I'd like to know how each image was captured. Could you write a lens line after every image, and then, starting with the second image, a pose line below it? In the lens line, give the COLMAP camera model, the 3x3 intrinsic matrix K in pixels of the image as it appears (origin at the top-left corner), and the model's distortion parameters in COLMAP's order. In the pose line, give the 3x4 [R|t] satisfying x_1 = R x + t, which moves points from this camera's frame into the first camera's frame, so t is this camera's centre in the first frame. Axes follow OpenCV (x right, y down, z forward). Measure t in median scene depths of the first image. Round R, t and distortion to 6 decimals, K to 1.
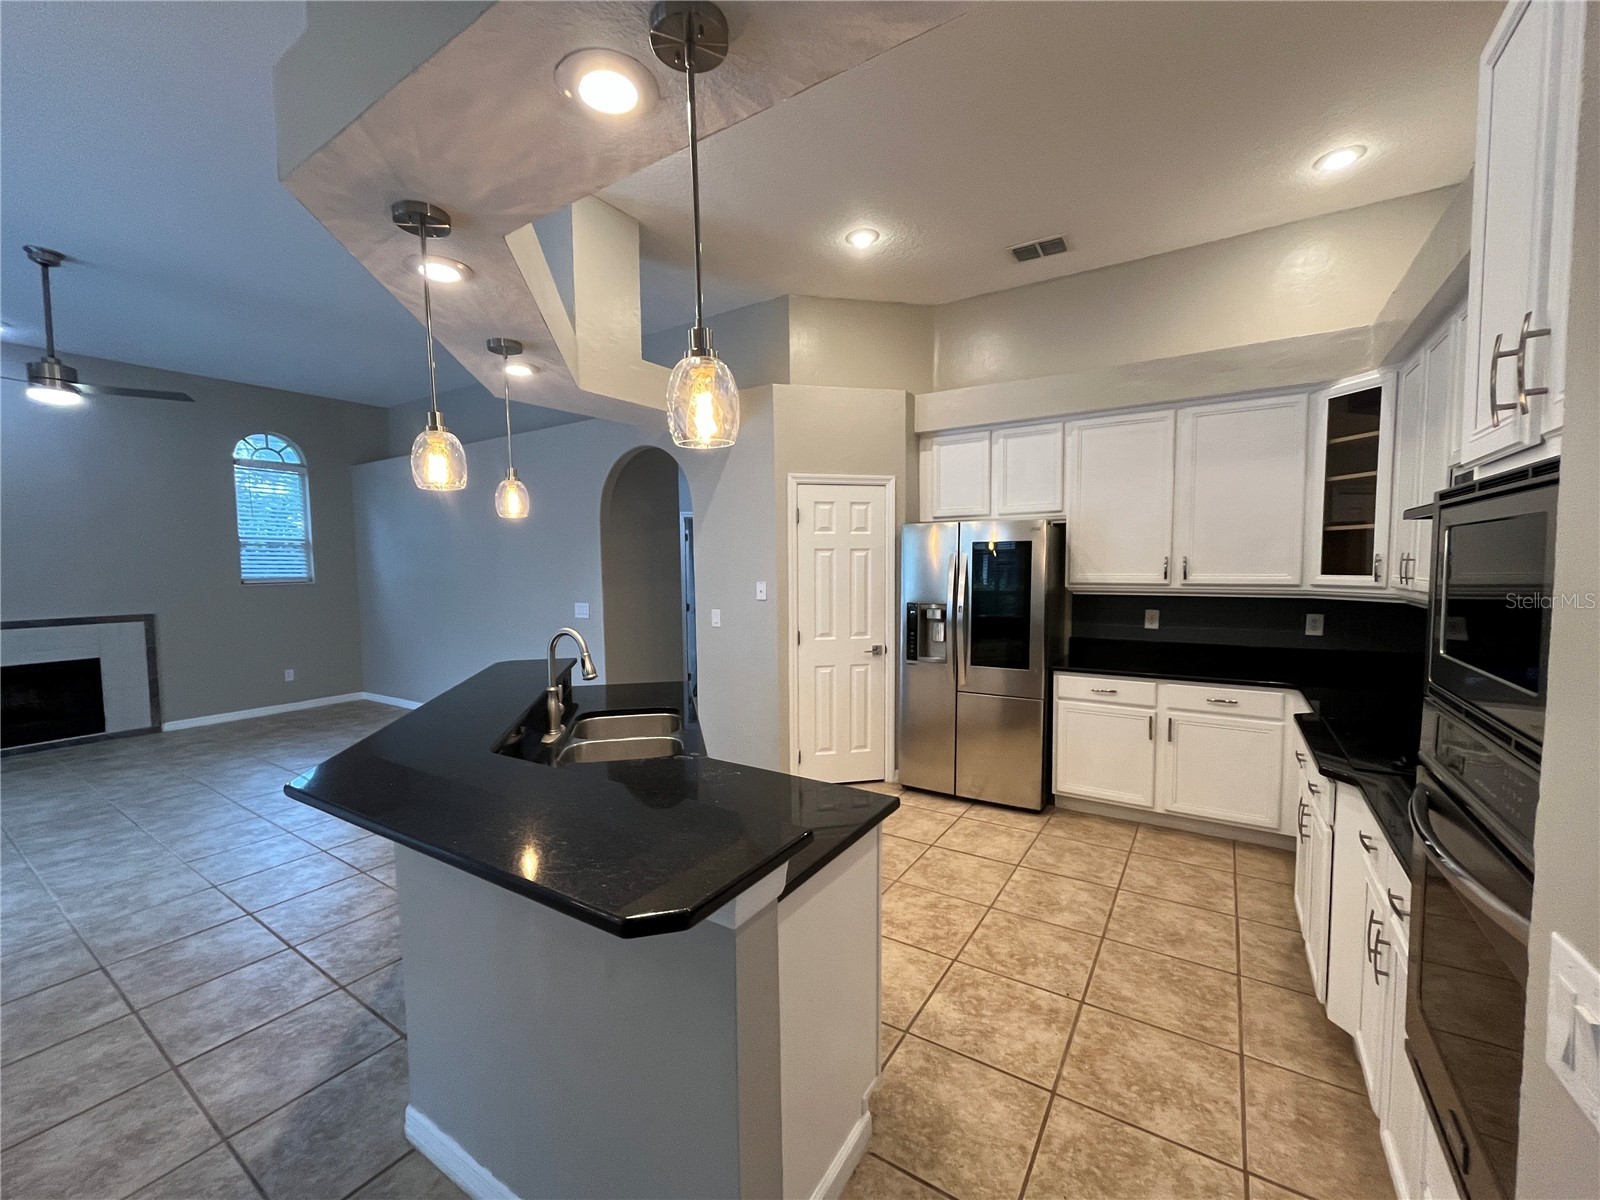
lens RADIAL K [[645.0, 0, 795.1], [0, 645.0, 602.4], [0, 0, 1]] dist [-0.001128, -0.000125]
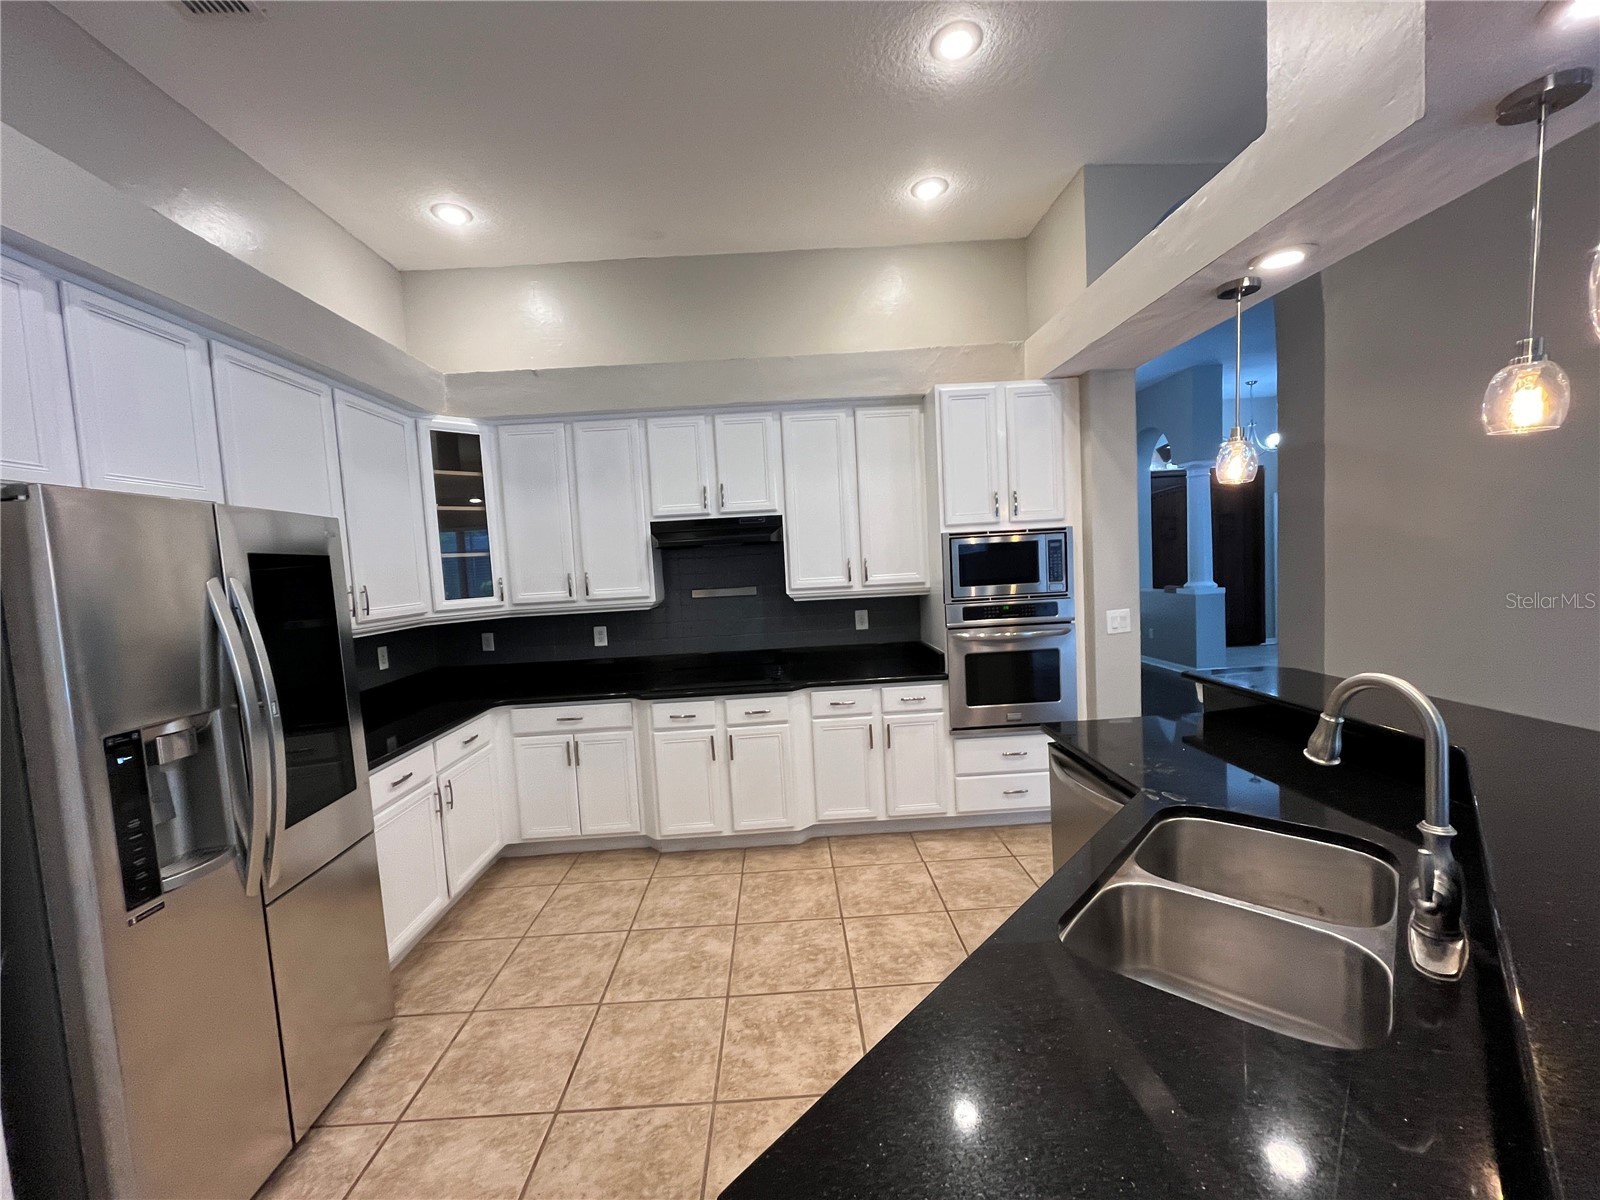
lens RADIAL K [[645.0, 0, 797.3], [0, 645.0, 602.7], [0, 0, 1]] dist [-0.001128, -0.000125]
pose [[-0.566706, -0.012065, 0.823832, -0.377180], [0.110469, 0.989752, 0.090486, -0.076066], [-0.816481, 0.142287, -0.559566, 1.206369]]
